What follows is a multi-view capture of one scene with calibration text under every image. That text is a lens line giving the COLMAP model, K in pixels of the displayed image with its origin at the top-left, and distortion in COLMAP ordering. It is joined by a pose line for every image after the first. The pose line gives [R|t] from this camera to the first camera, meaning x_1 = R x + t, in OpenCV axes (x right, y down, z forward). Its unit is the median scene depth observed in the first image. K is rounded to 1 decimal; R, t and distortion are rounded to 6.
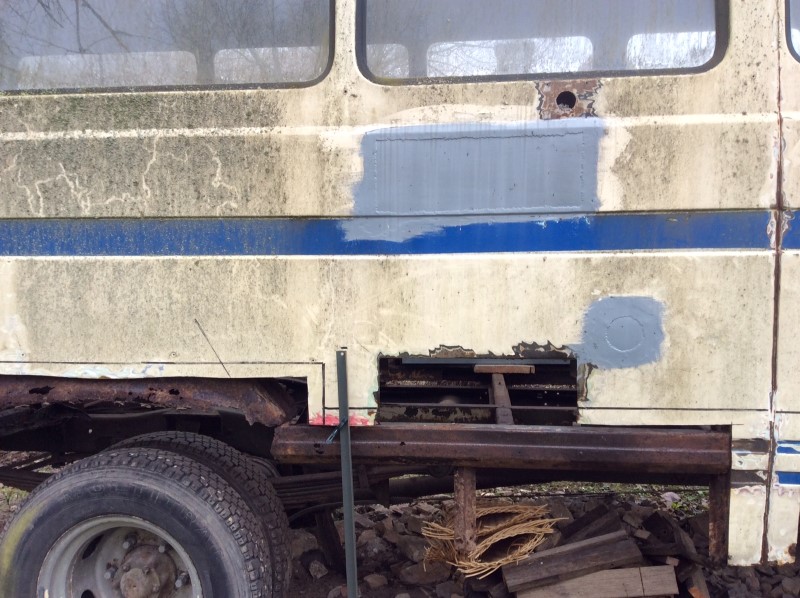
lens RADIAL K [[741.1, 0, 400.0], [0, 741.1, 299.0], [0, 0, 1]] dist [0.164526, -0.311922]
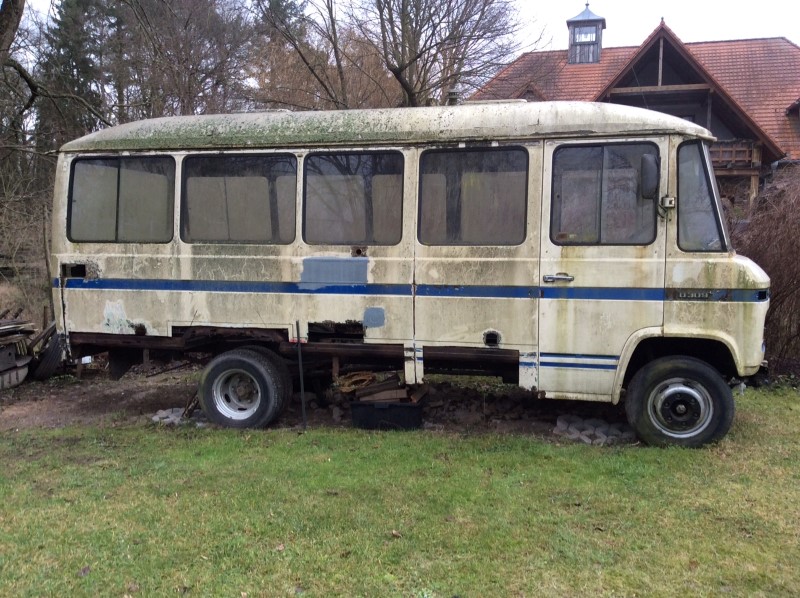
lens RADIAL K [[741.1, 0, 400.0], [0, 741.1, 299.0], [0, 0, 1]] dist [0.164526, -0.311922]
pose [[0.992998, 0.014668, -0.117221, 0.802312], [-0.006015, 0.997252, 0.073837, -0.292886], [0.117982, -0.072615, 0.990357, -2.376998]]
